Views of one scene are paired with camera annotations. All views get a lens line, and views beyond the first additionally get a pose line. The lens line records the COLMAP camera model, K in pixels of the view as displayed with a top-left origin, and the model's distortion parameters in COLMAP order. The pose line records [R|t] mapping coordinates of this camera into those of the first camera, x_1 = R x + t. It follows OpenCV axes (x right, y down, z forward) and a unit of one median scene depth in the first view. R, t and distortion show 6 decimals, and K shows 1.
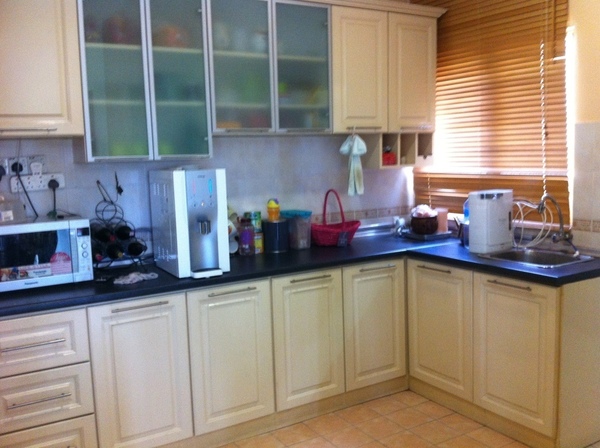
lens RADIAL K [[592.9, 0, 300.0], [0, 592.9, 224.0], [0, 0, 1]] dist [0.056282, -0.007945]
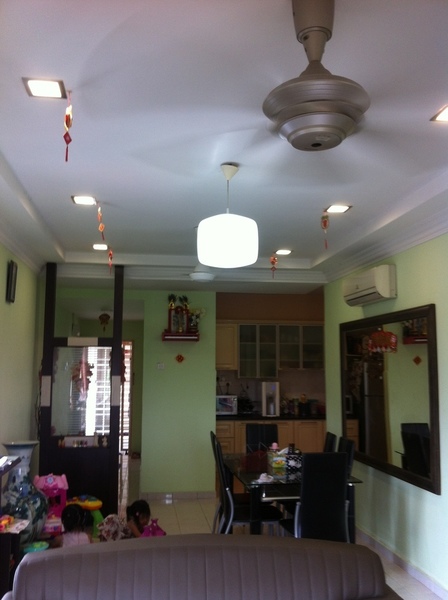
lens RADIAL K [[592.9, 0, 224.0], [0, 592.9, 300.0], [0, 0, 1]] dist [0.056282, -0.007945]
pose [[0.920245, -0.014093, -0.391089, 0.807833], [-0.074962, 0.974498, -0.211503, 0.163569], [0.384096, 0.223951, 0.895721, -1.932630]]
